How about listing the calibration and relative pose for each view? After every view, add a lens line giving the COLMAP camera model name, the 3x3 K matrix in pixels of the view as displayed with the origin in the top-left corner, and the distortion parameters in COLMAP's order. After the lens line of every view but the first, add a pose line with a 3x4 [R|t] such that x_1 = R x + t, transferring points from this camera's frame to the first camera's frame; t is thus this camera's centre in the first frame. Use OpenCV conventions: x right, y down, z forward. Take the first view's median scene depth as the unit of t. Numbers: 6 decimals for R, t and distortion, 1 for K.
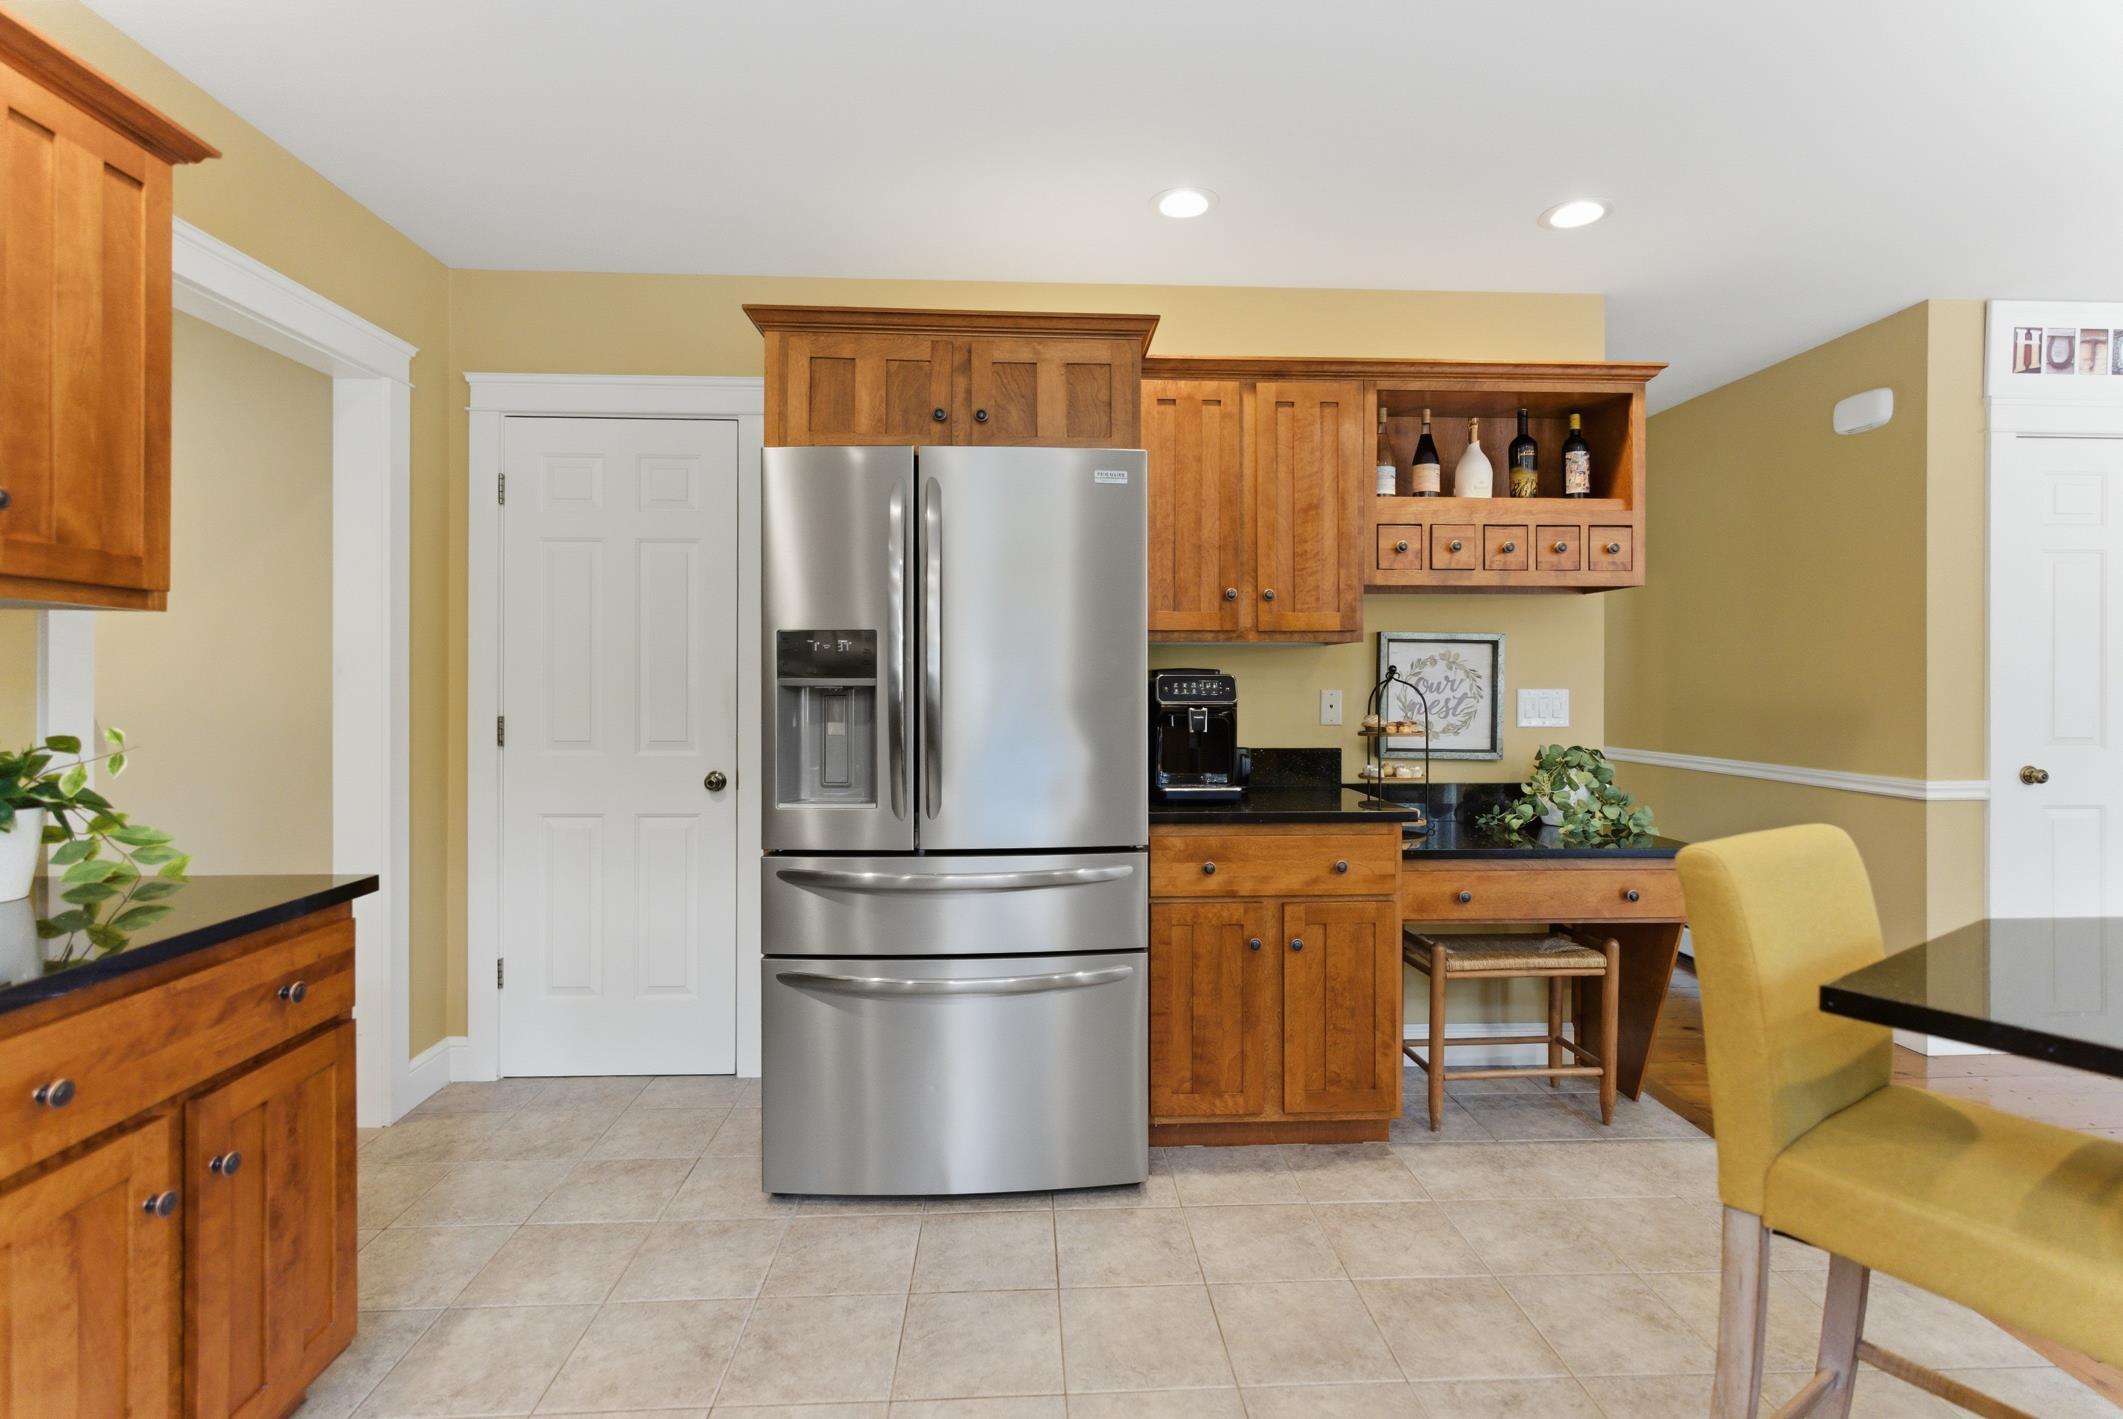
lens RADIAL K [[999.7, 0, 1070.1], [0, 999.7, 685.2], [0, 0, 1]] dist [-0.001708, 0.001387]
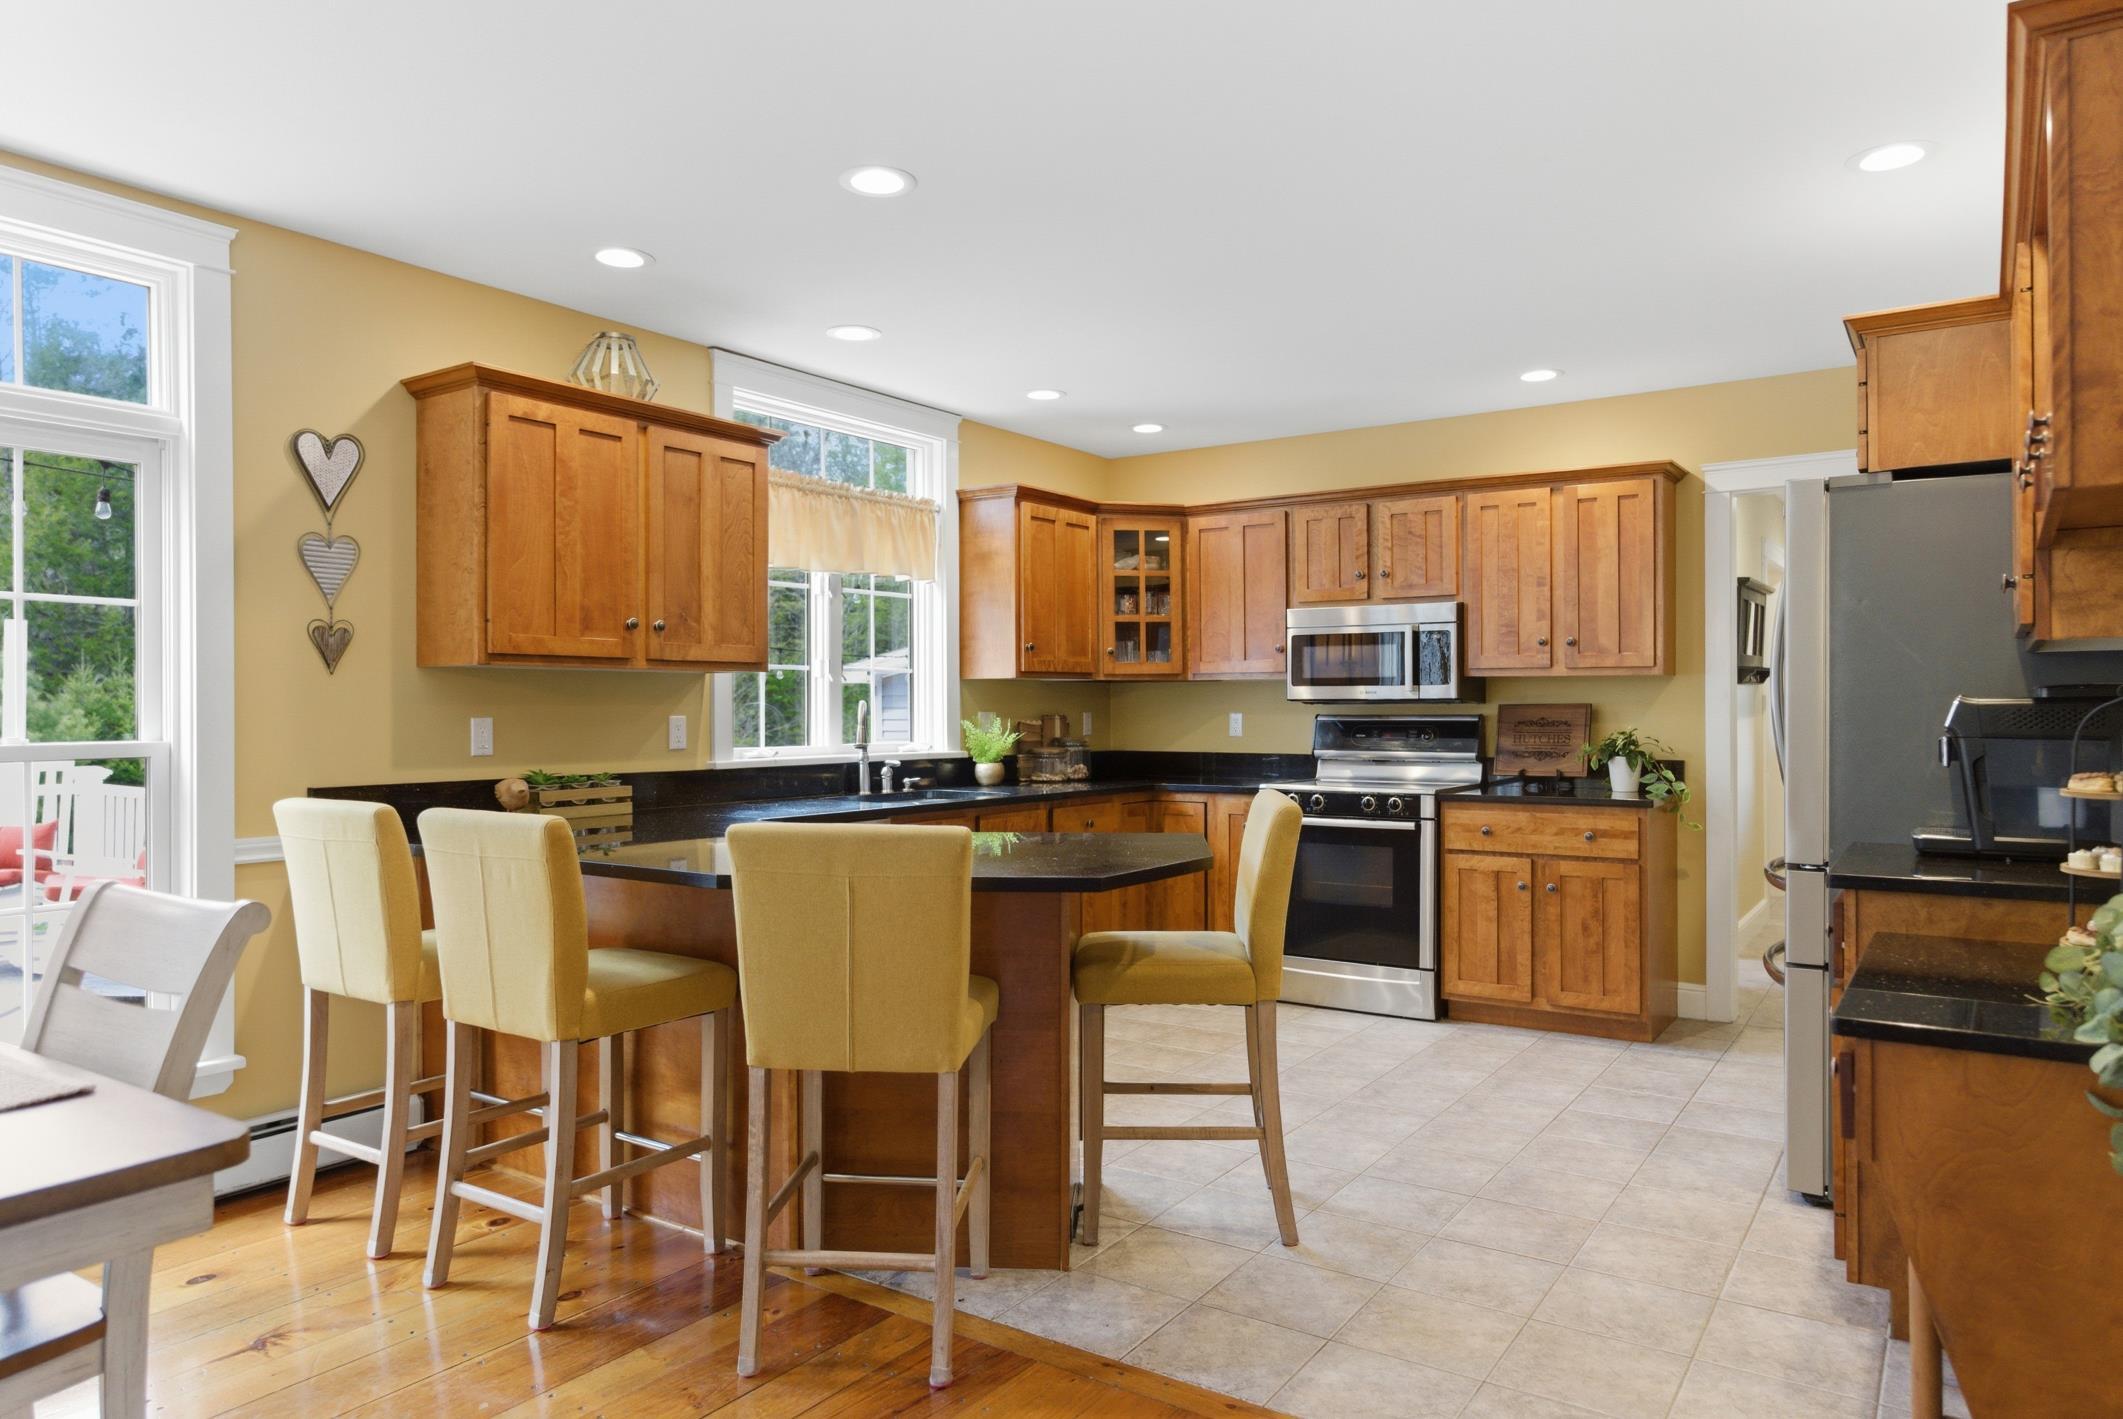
lens RADIAL K [[1344.1, 0, 1079.0], [0, 1344.1, 699.9], [0, 0, 1]] dist [-0.005694, 0.007488]
pose [[-0.593964, -0.003378, -0.804484, 2.410504], [0.000032, 0.999991, -0.004223, -0.005617], [0.804491, -0.002534, -0.593959, 1.829411]]
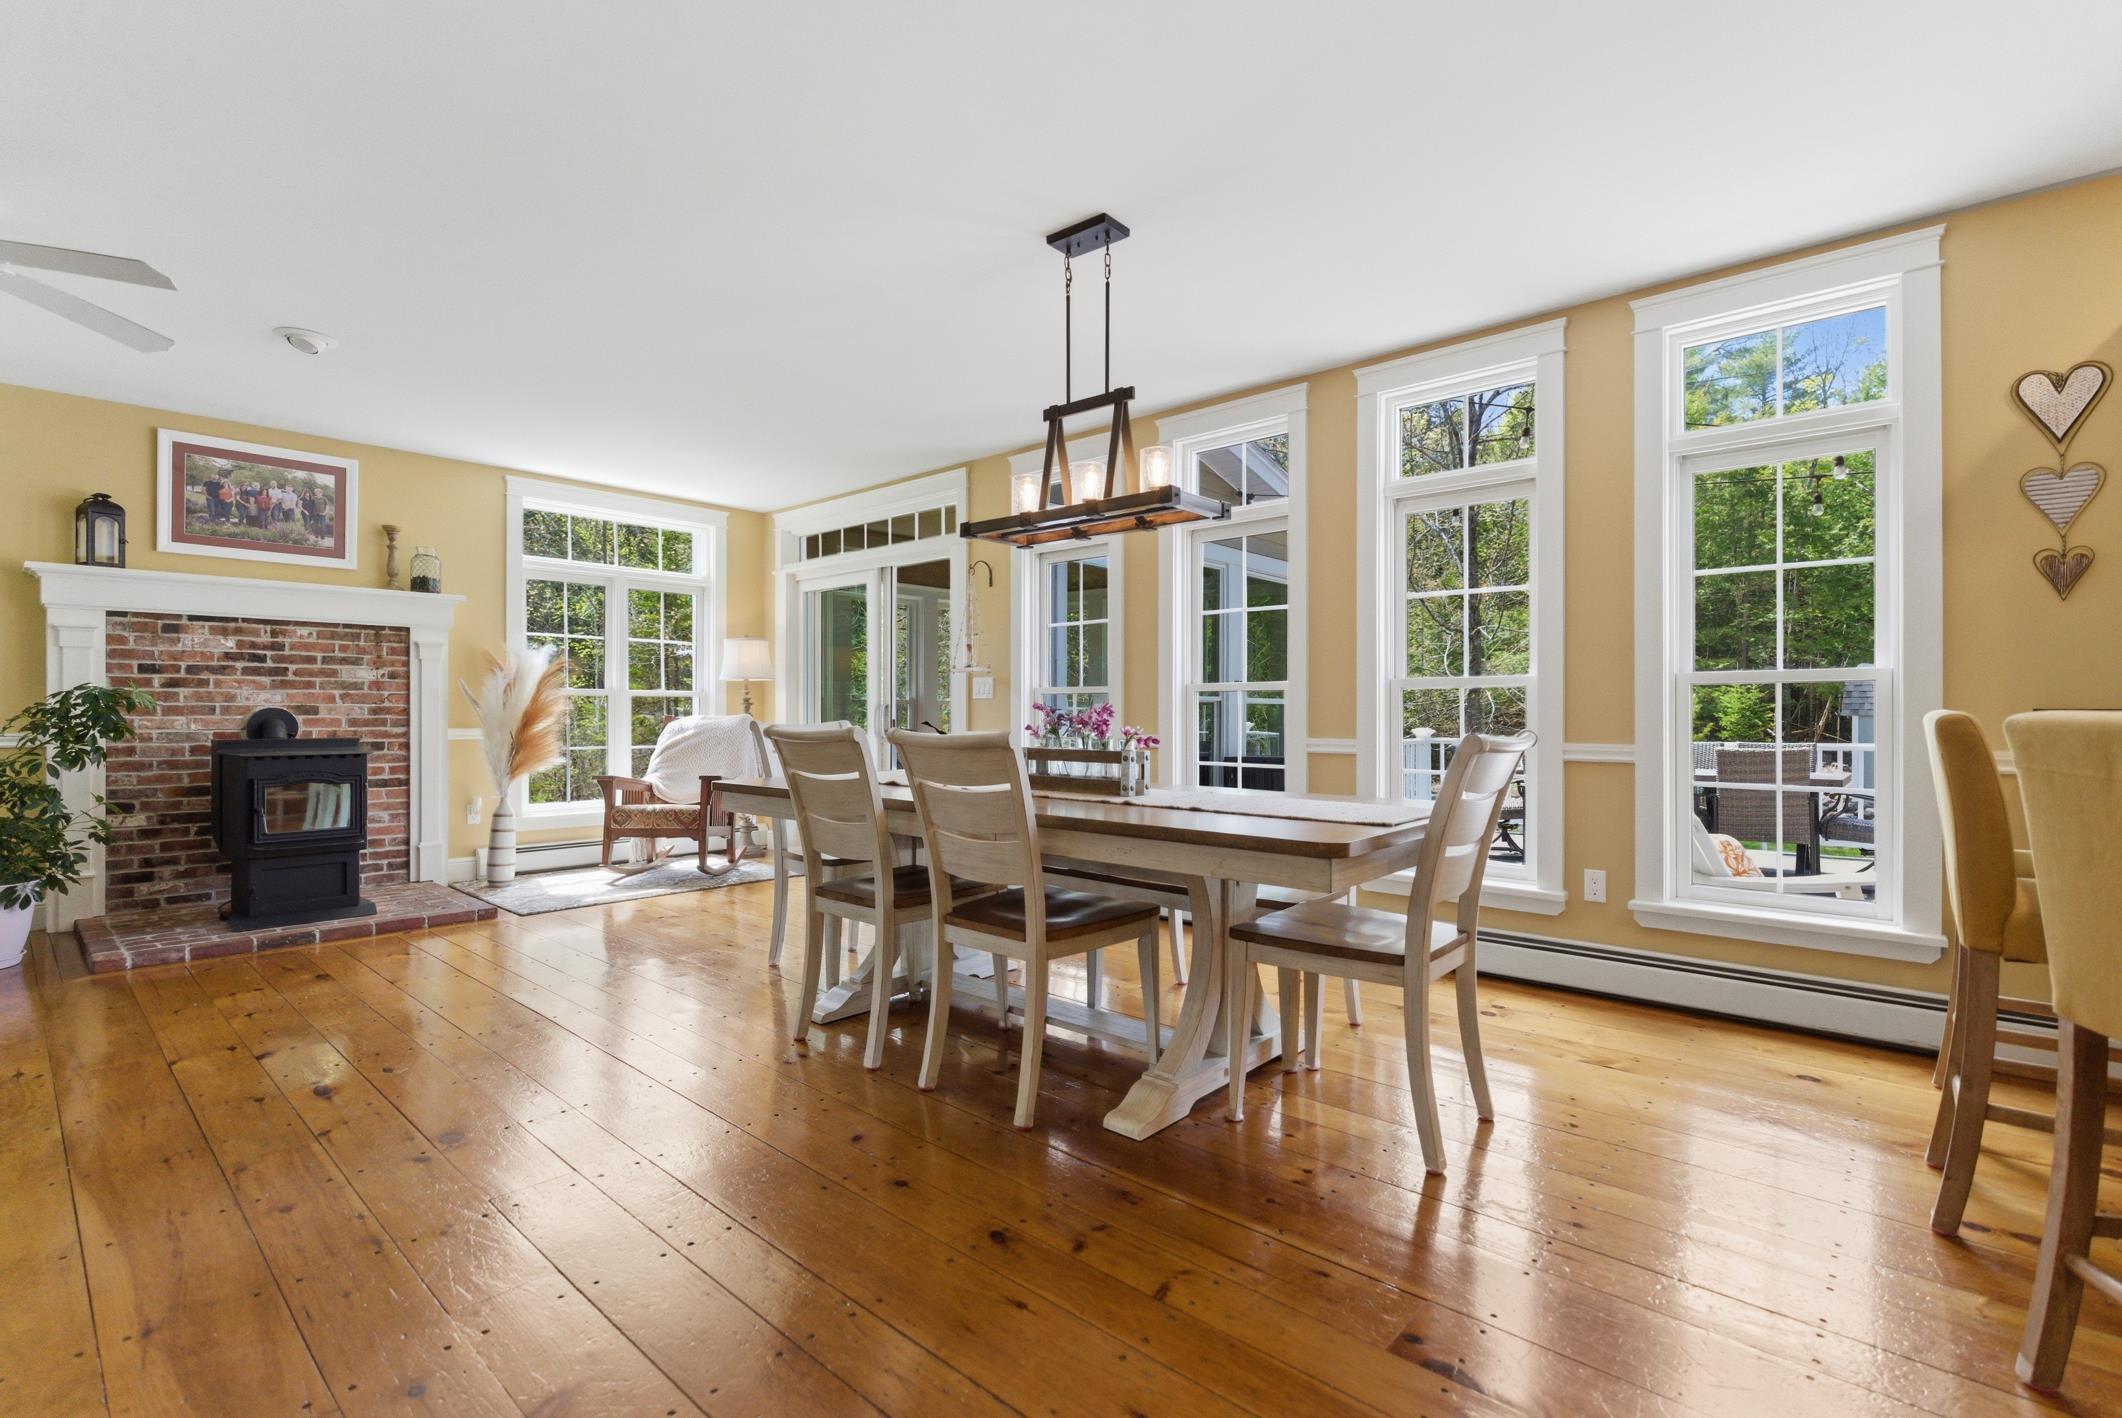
lens RADIAL K [[970.8, 0, 1063.9], [0, 970.8, 710.6], [0, 0, 1]] dist [-0.001731, 0.002321]
pose [[-0.711591, -0.000281, 0.702594, 1.406660], [0.000725, 0.999999, 0.001134, 0.126795], [-0.702594, 0.001316, -0.711590, 1.891100]]
